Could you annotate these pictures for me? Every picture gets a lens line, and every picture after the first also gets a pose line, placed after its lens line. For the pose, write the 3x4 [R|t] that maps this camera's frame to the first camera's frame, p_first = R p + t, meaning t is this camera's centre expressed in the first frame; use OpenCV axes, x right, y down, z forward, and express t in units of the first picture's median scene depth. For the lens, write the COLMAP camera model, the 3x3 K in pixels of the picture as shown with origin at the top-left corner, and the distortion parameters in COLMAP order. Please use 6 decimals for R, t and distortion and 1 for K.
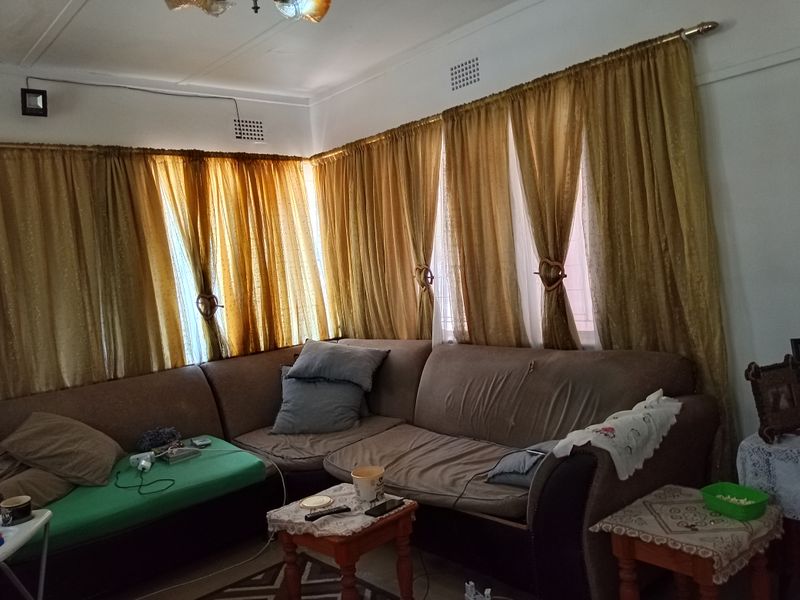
lens RADIAL K [[661.1, 0, 400.0], [0, 661.1, 300.0], [0, 0, 1]] dist [0.143667, -0.210029]
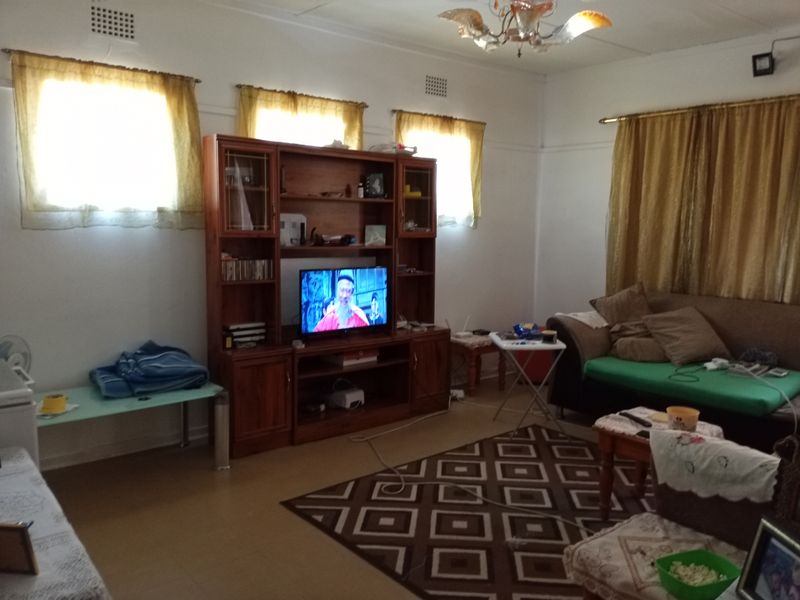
lens RADIAL K [[661.1, 0, 400.0], [0, 661.1, 300.0], [0, 0, 1]] dist [0.143667, -0.210029]
pose [[-0.063083, 0.215960, -0.974362, 0.782675], [-0.067179, 0.973174, 0.220046, -0.102877], [0.995745, 0.079338, -0.046882, 0.438459]]
